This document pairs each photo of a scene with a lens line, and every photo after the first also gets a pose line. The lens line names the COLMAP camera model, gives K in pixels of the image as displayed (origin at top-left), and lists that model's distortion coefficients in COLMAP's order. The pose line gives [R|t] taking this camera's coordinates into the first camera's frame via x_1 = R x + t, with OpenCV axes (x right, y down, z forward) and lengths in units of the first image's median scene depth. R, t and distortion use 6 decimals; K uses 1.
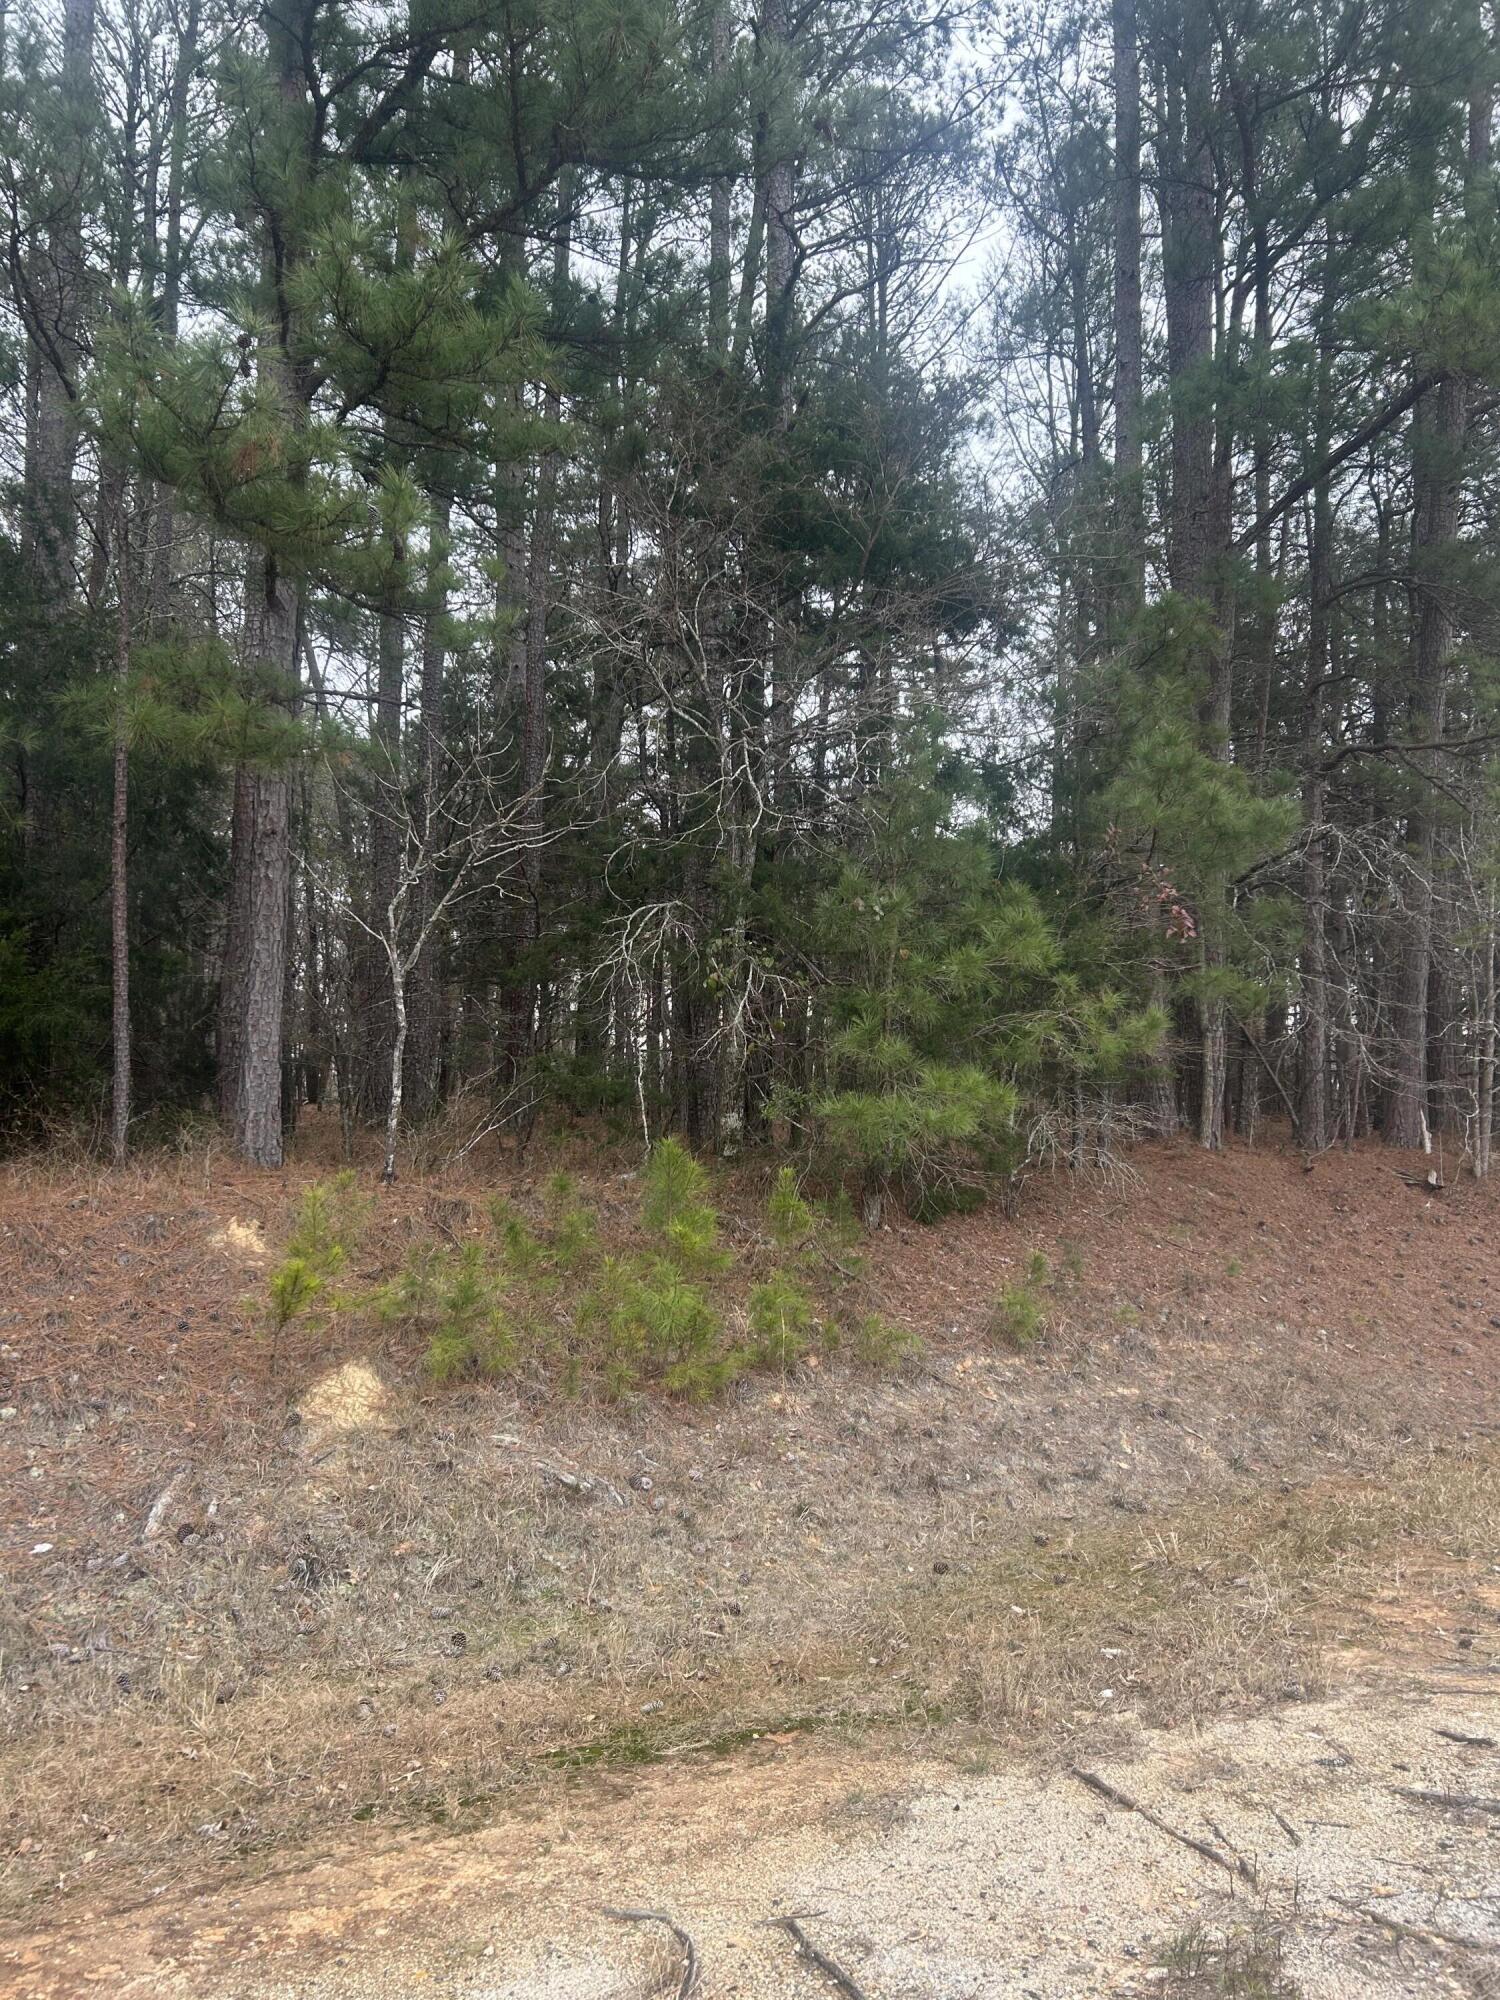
lens RADIAL K [[1518.5, 0, 750.0], [0, 1518.5, 1000.0], [0, 0, 1]] dist [-0.009221, -0.006582]
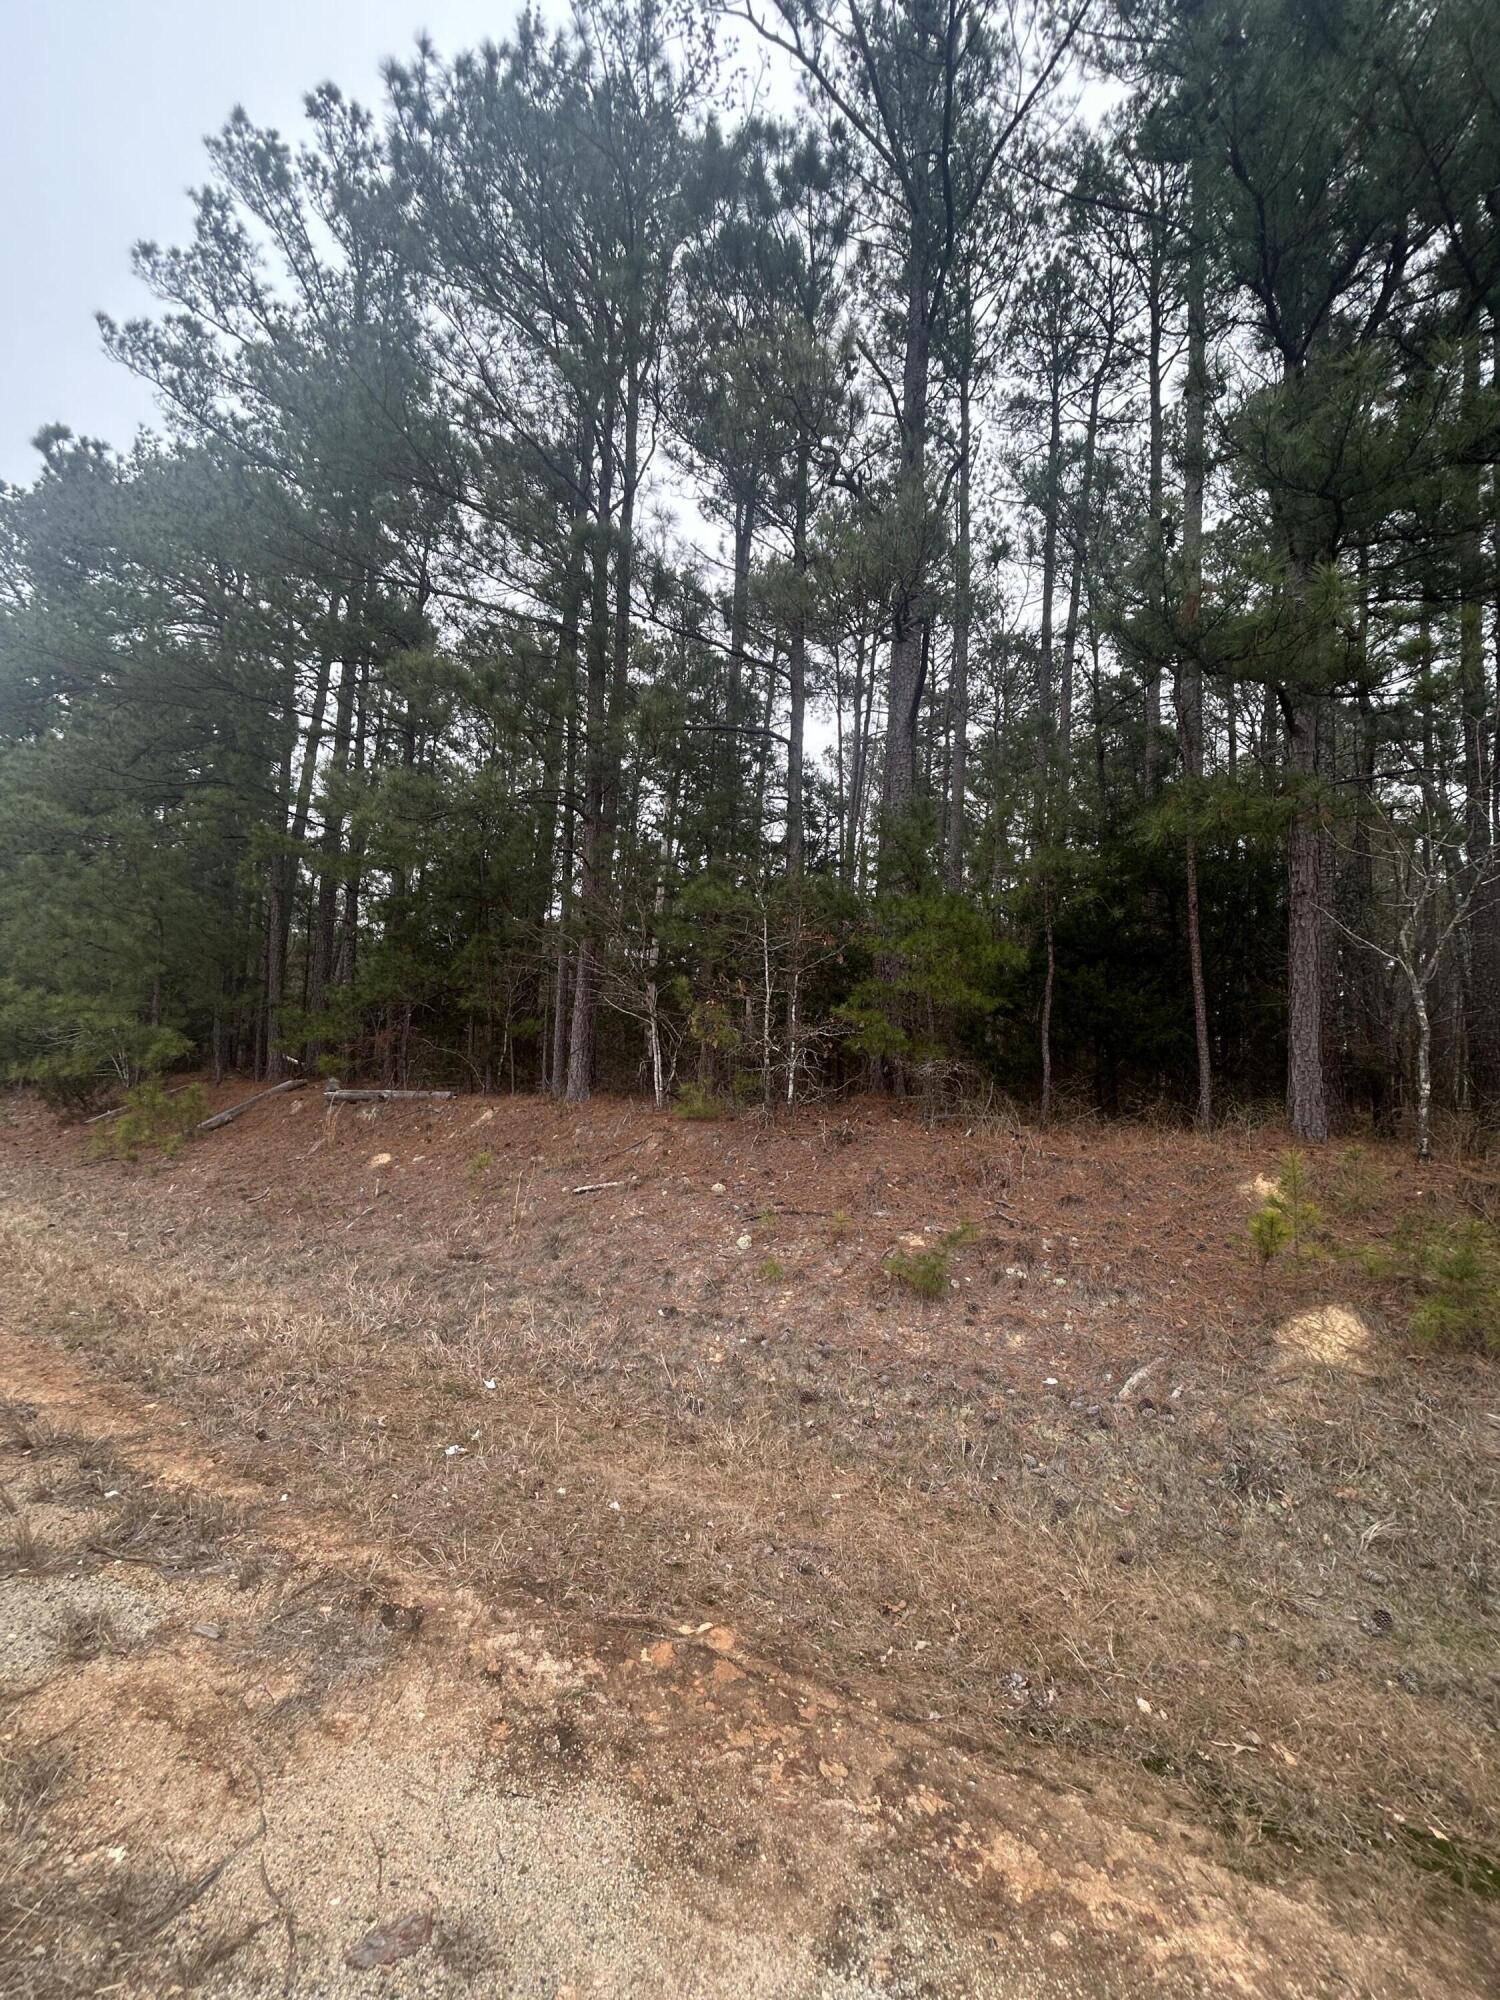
lens RADIAL K [[804.8, 0, 750.0], [0, 804.8, 1000.0], [0, 0, 1]] dist [0.002160, 0.000002]
pose [[0.510742, -0.072789, -0.856647, 0.064099], [0.018967, 0.997121, -0.073417, 0.042231], [0.859525, 0.021249, 0.510652, 0.303395]]
